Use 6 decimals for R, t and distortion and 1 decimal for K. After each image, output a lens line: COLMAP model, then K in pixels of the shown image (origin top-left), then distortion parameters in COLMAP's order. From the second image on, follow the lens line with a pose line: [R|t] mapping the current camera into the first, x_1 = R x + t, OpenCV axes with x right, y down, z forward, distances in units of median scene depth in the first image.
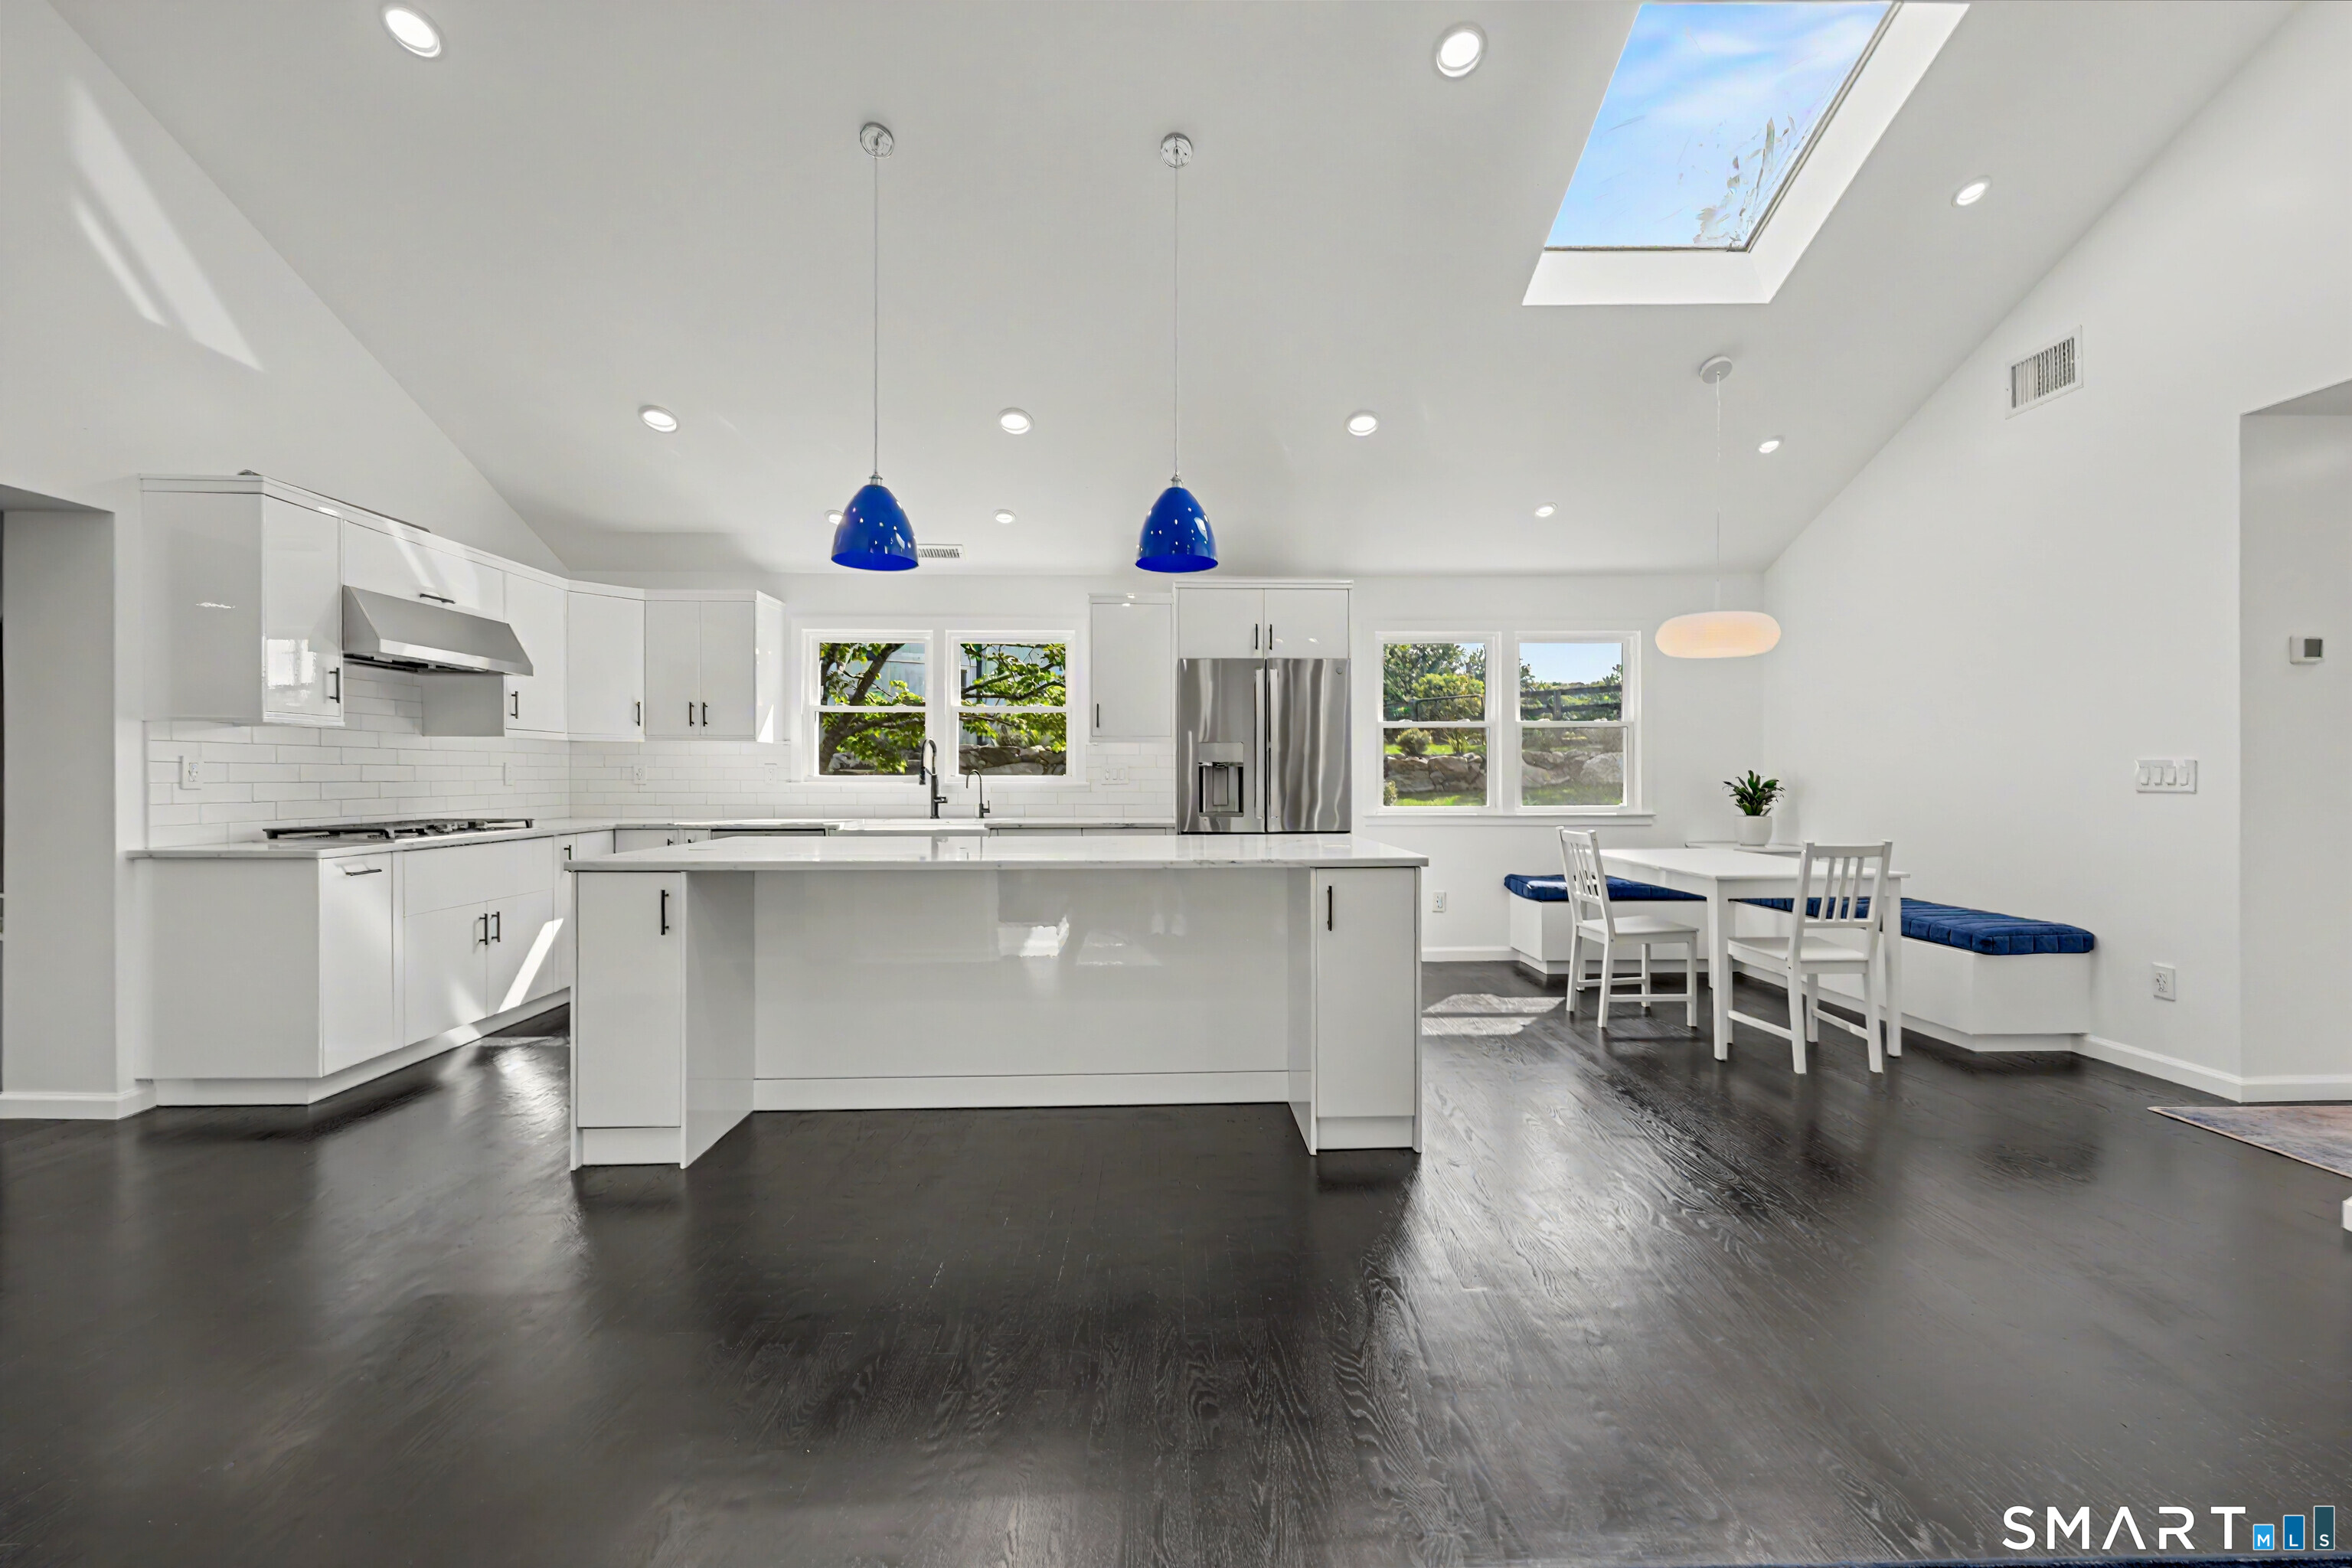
lens RADIAL K [[949.0, 0, 1197.2], [0, 949.0, 784.3], [0, 0, 1]] dist [-0.003375, -0.000452]
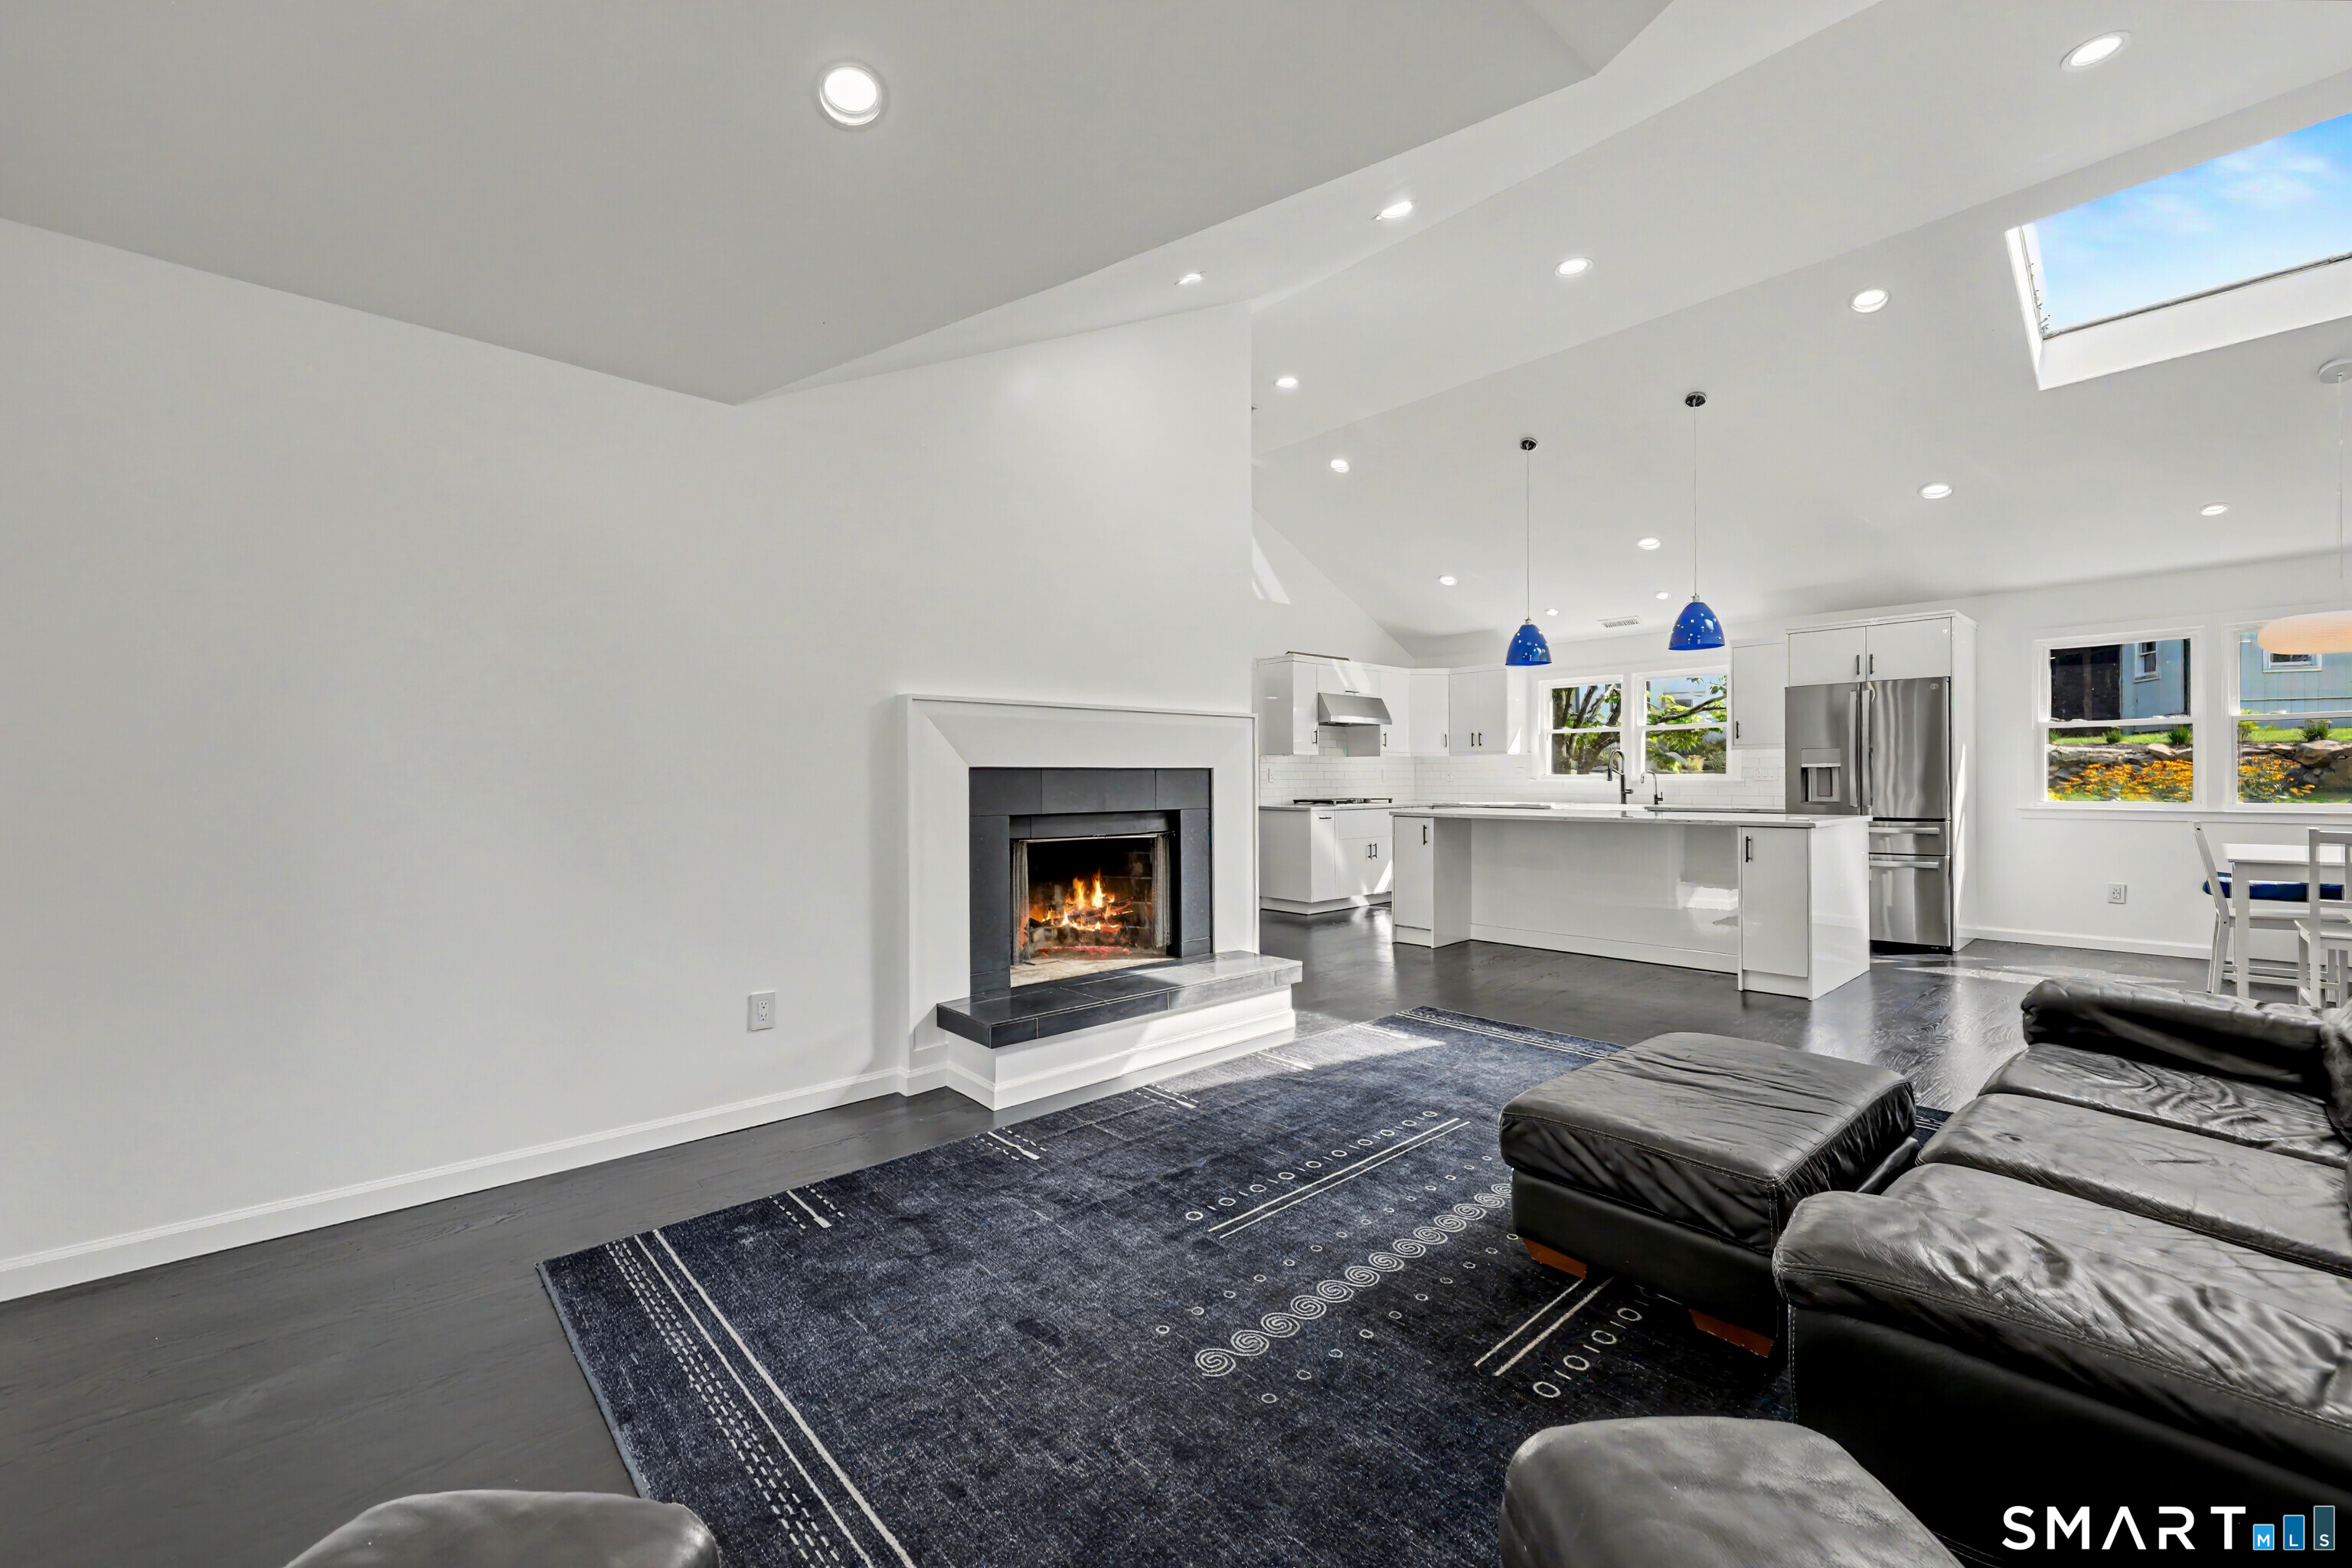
lens RADIAL K [[949.0, 0, 1157.3], [0, 949.0, 788.8], [0, 0, 1]] dist [-0.003375, -0.000452]
pose [[0.619984, 0.004271, -0.784603, 0.552549], [0.000483, 0.999983, 0.005824, 0.004901], [0.784614, -0.003990, 0.619971, -0.612138]]
